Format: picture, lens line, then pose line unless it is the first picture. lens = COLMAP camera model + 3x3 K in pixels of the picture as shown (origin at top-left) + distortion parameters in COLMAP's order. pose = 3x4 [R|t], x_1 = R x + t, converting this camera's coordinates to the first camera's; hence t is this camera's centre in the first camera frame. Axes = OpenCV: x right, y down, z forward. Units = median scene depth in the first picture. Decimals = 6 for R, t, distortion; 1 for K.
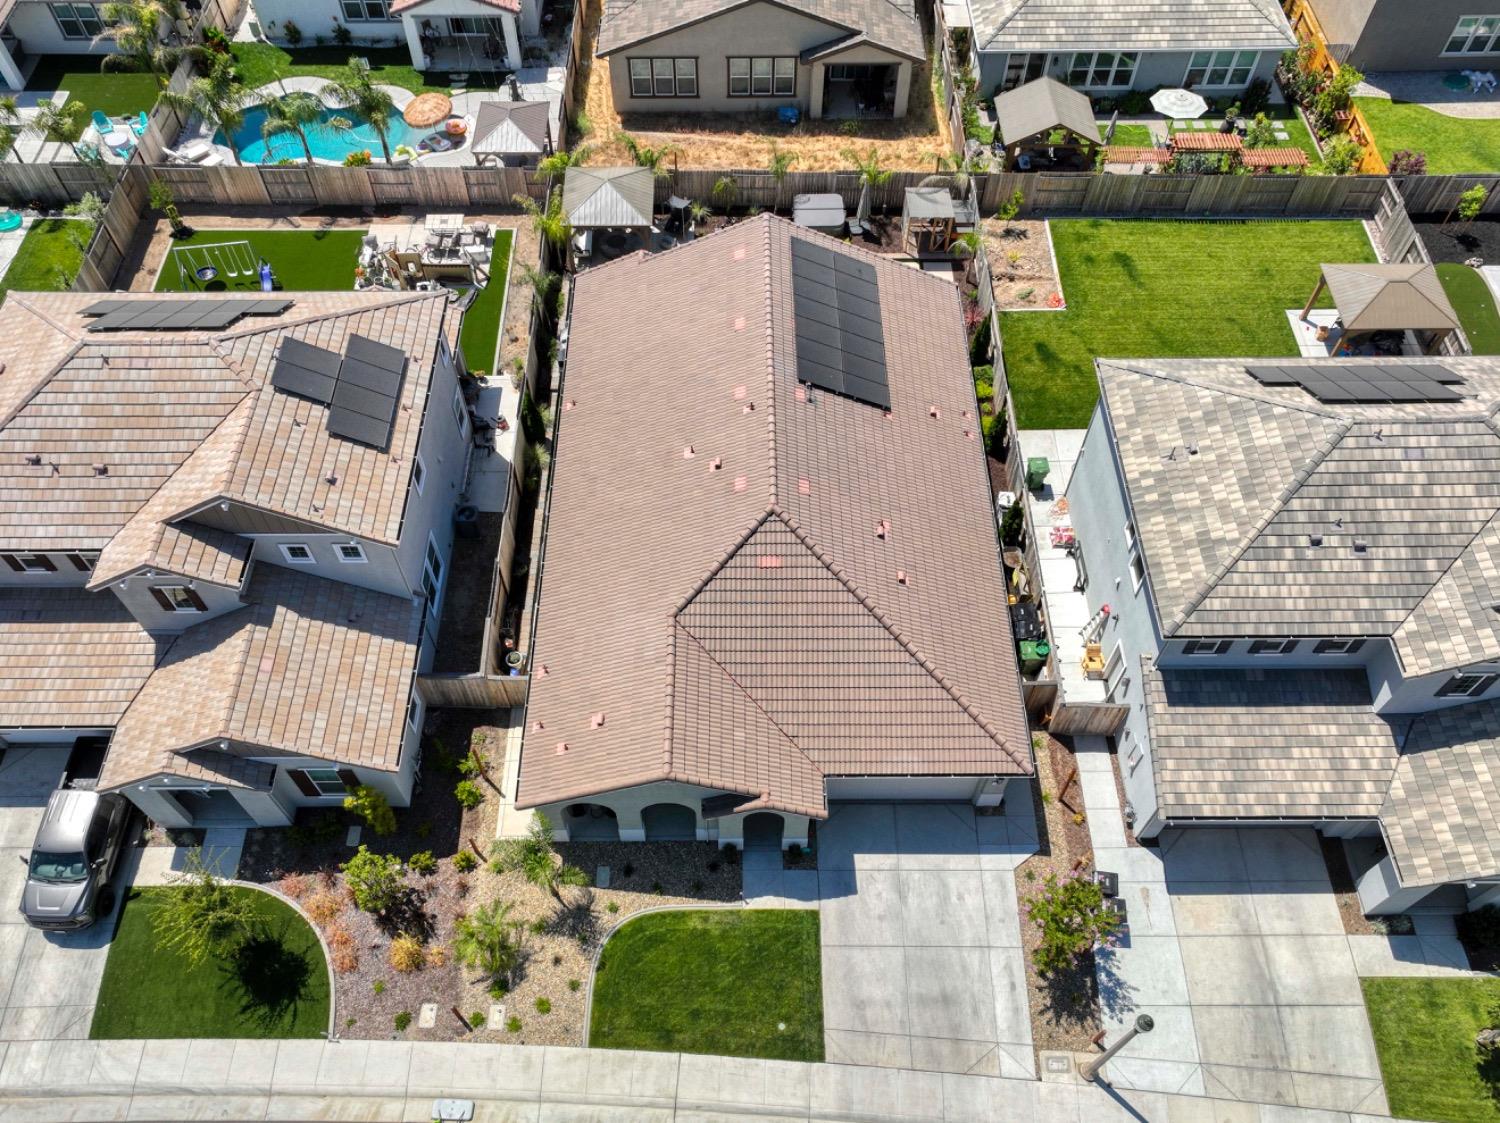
lens RADIAL K [[1097.7, 0, 738.9], [0, 1097.7, 702.0], [0, 0, 1]] dist [0.003917, 0.003229]
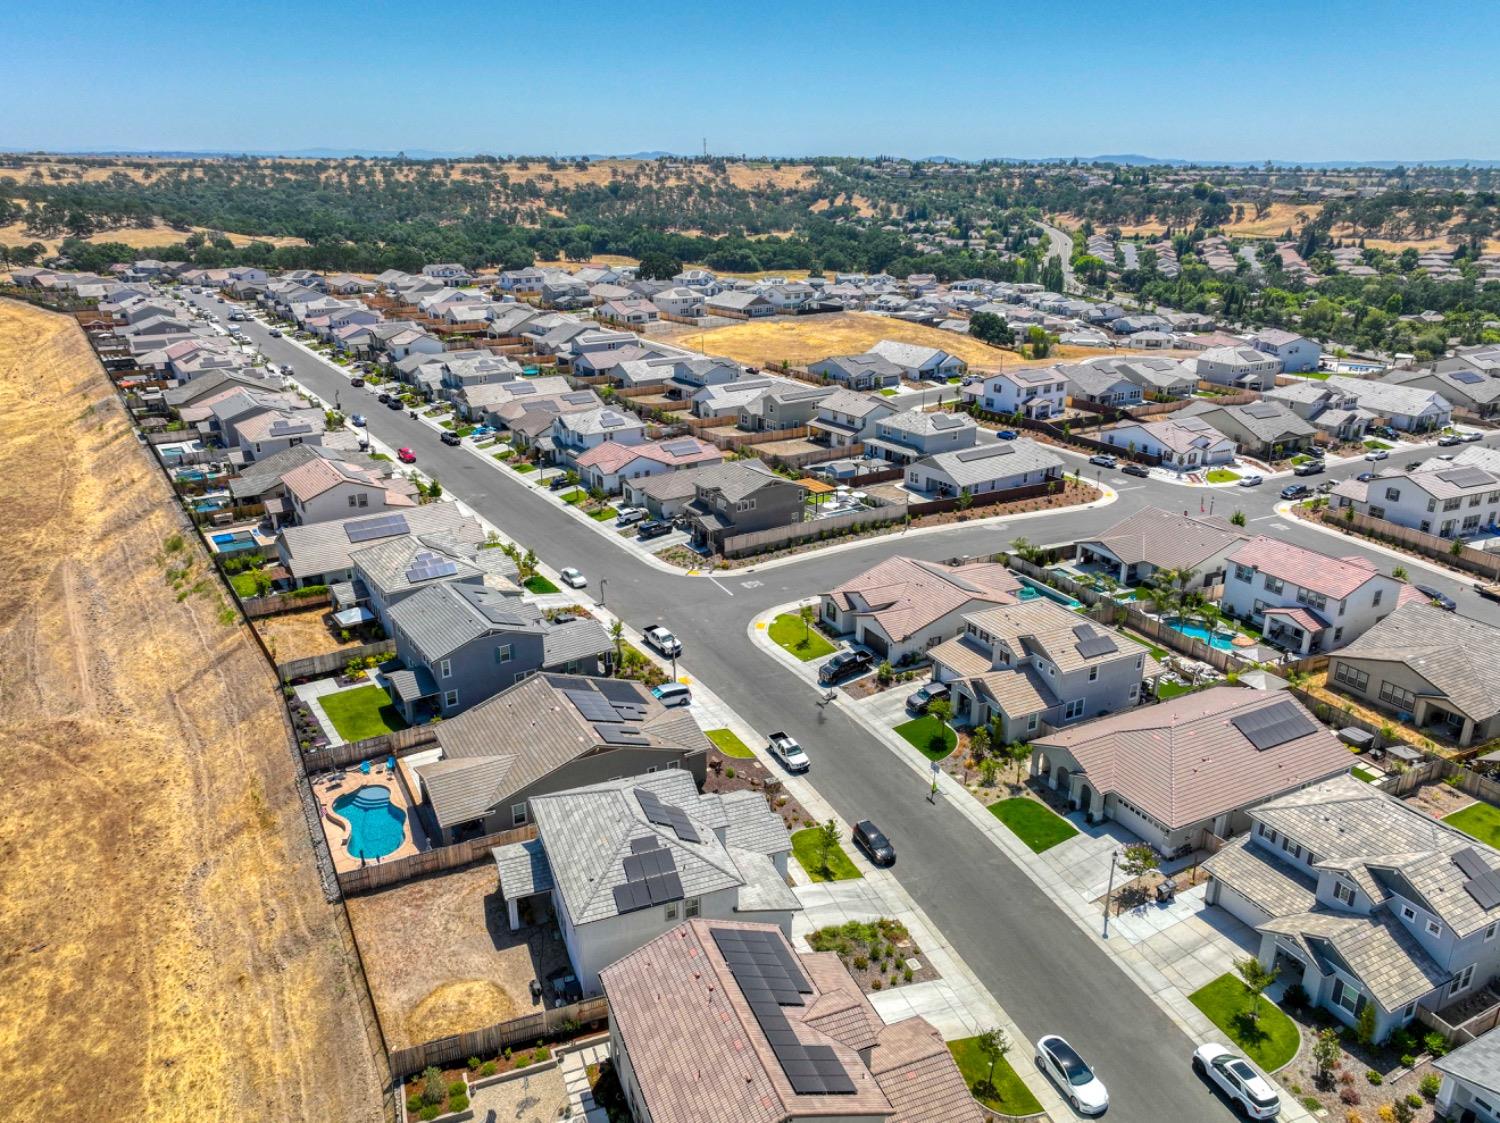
lens RADIAL K [[1069.6, 0, 753.1], [0, 1069.6, 561.4], [0, 0, 1]] dist [-0.002356, 0.023097]
pose [[0.453768, 0.308298, -0.836090, 1.648834], [-0.765887, 0.614552, -0.189059, 0.868588], [0.455534, 0.726140, 0.514985, -1.138528]]
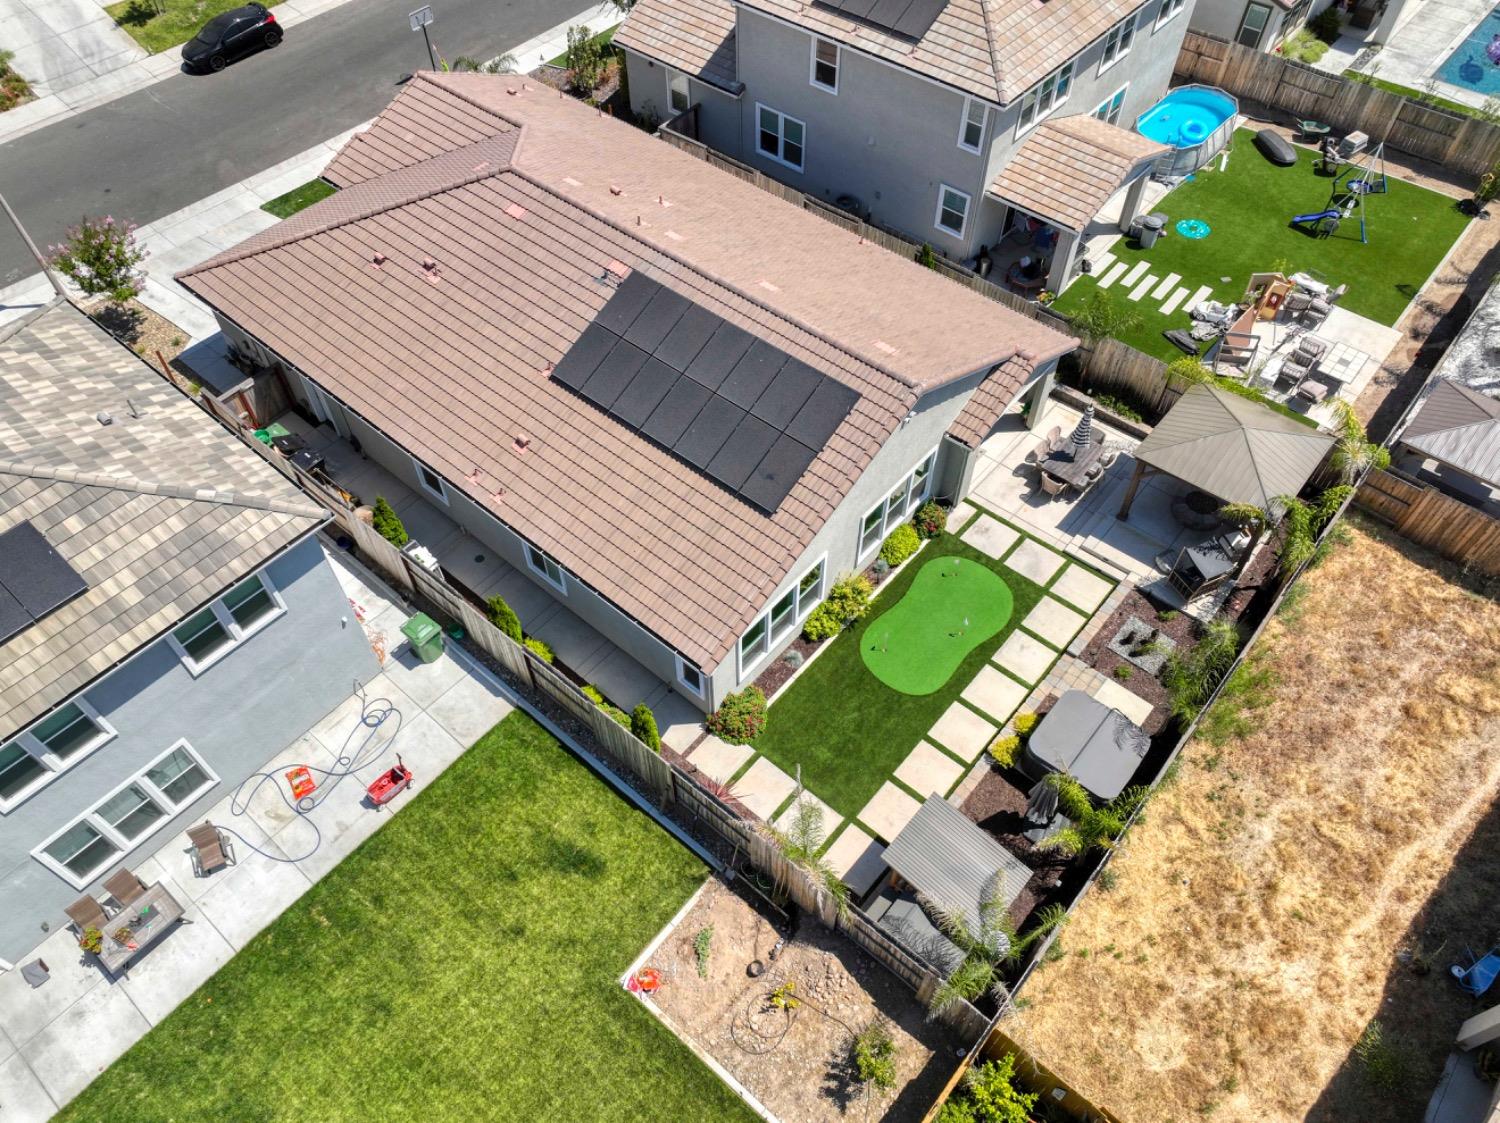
lens RADIAL K [[1054.3, 0, 756.8], [0, 1054.3, 562.9], [0, 0, 1]] dist [0.001250, 0.016122]
pose [[-0.648454, 0.605000, -0.462041, 0.509192], [-0.648396, -0.120940, 0.751636, -1.019517], [0.398861, 0.786987, 0.470704, 0.918864]]
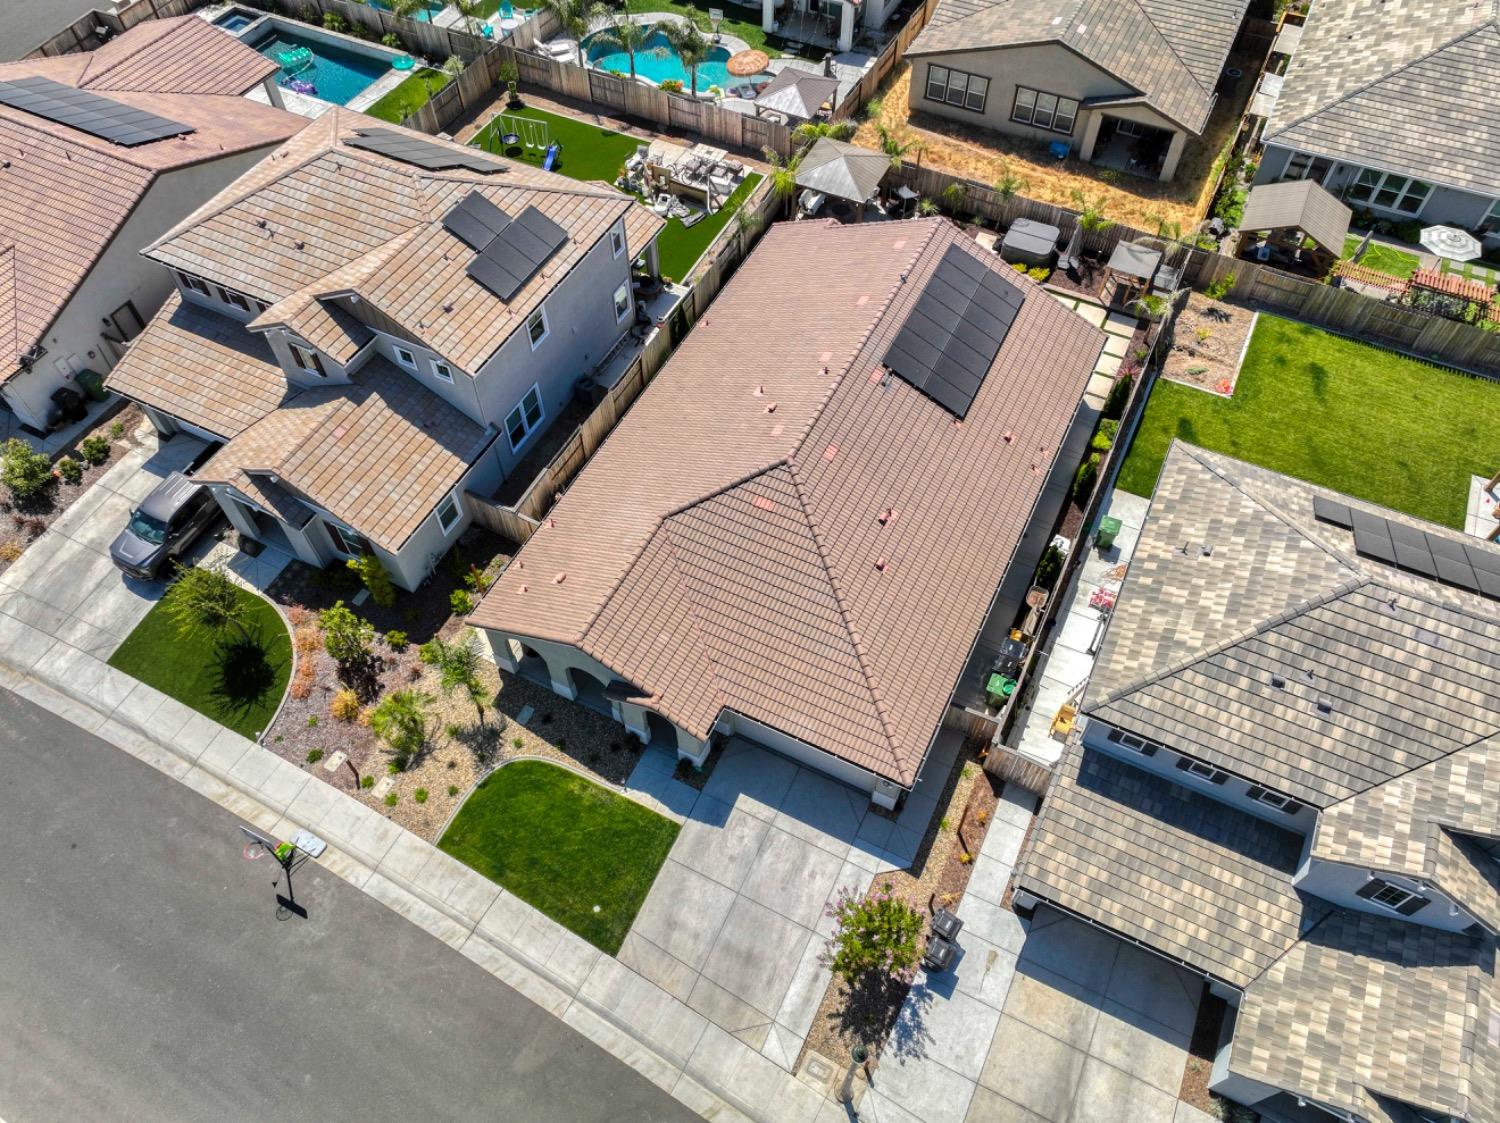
lens RADIAL K [[1054.4, 0, 748.4], [0, 1054.4, 560.3], [0, 0, 1]] dist [0.004283, 0.012047]
pose [[0.893981, 0.363572, -0.261941, 0.300230], [-0.384992, 0.922301, -0.033797, -0.034957], [0.229301, 0.131059, 0.964492, 0.008818]]
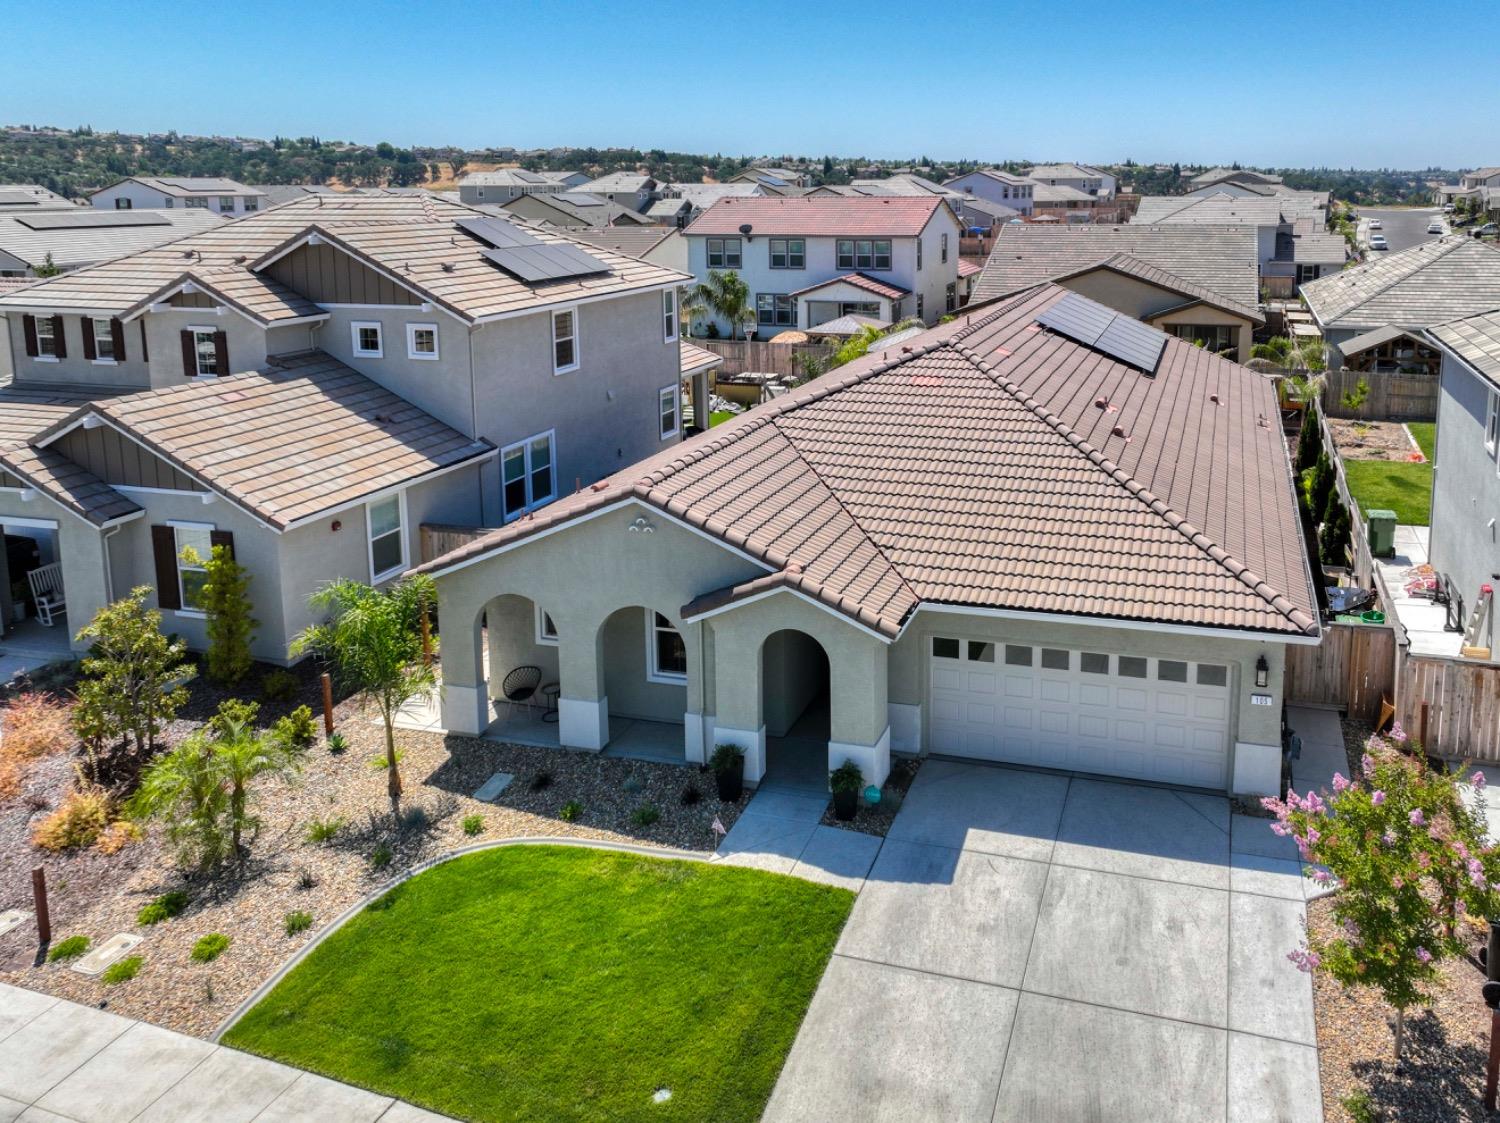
lens RADIAL K [[1114.1, 0, 954.9], [0, 1114.1, 310.3], [0, 0, 1]] dist [0.009575, -0.003235]
pose [[0.969444, 0.022840, -0.244247, 0.221185], [-0.207439, 0.607802, -0.766515, 0.391107], [0.130946, 0.793760, 0.593968, 0.528990]]
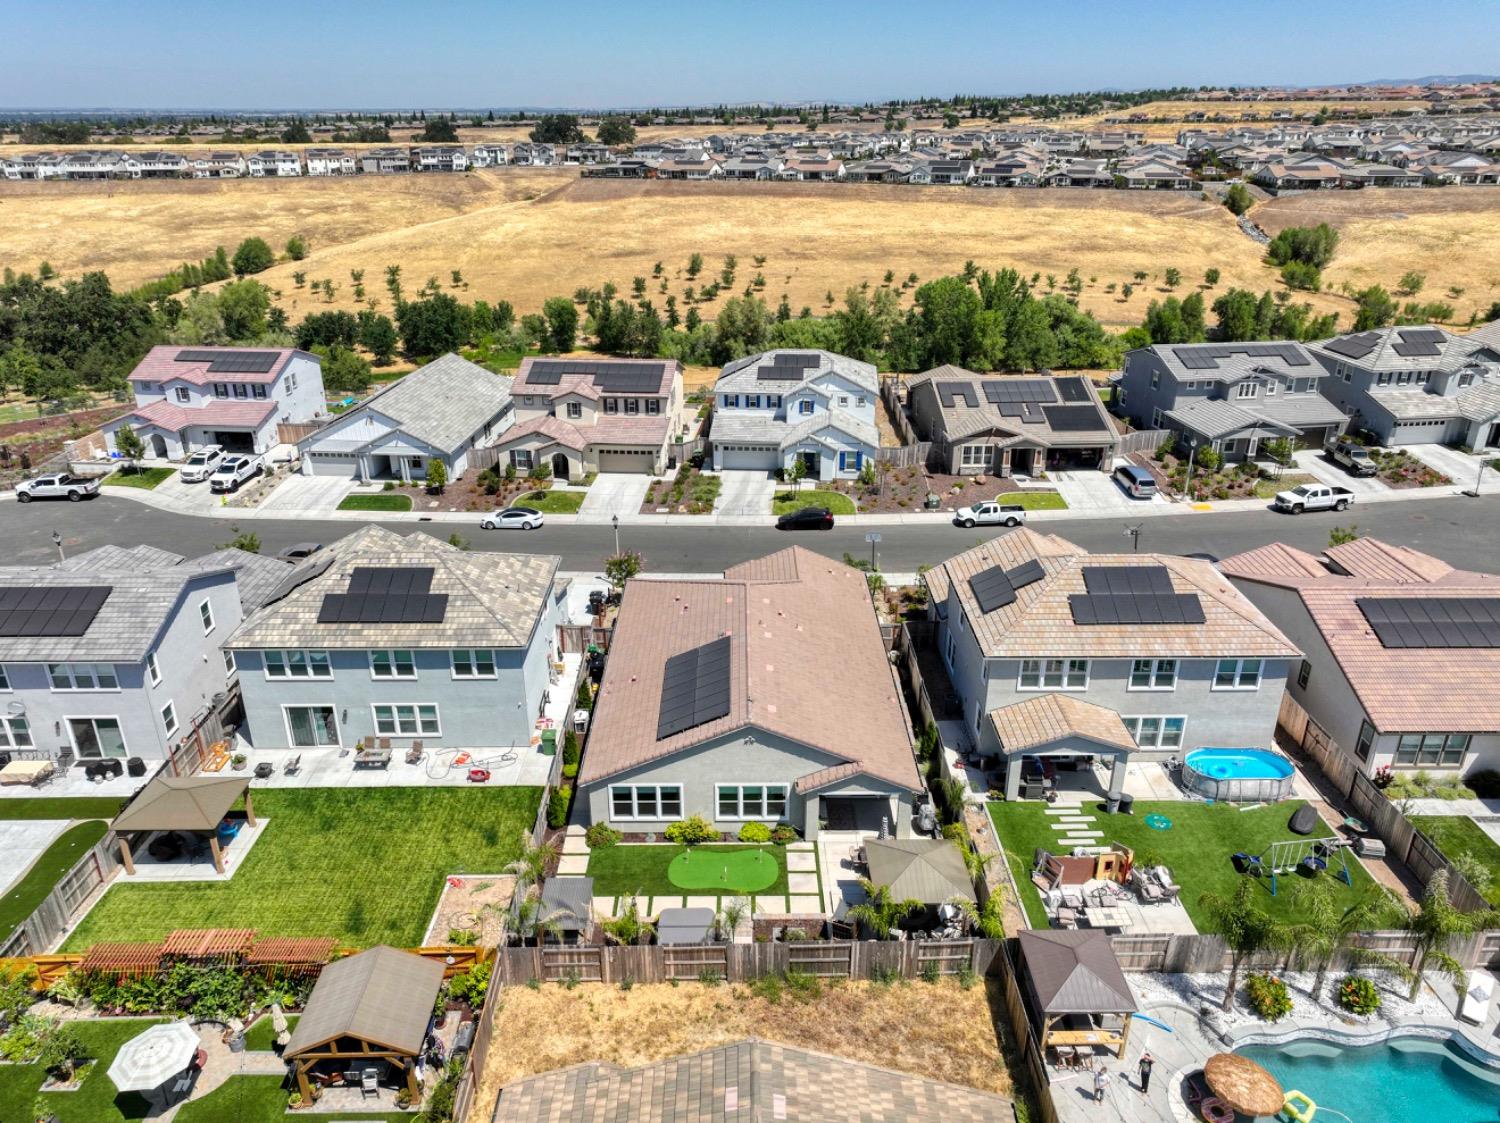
lens RADIAL K [[1069.6, 0, 753.1], [0, 1069.6, 561.4], [0, 0, 1]] dist [-0.002356, 0.023097]
pose [[-0.999937, 0.009242, -0.006364, 0.032101], [-0.005081, 0.132821, 0.991127, -1.918173], [0.010005, 0.991097, -0.132766, 1.188788]]
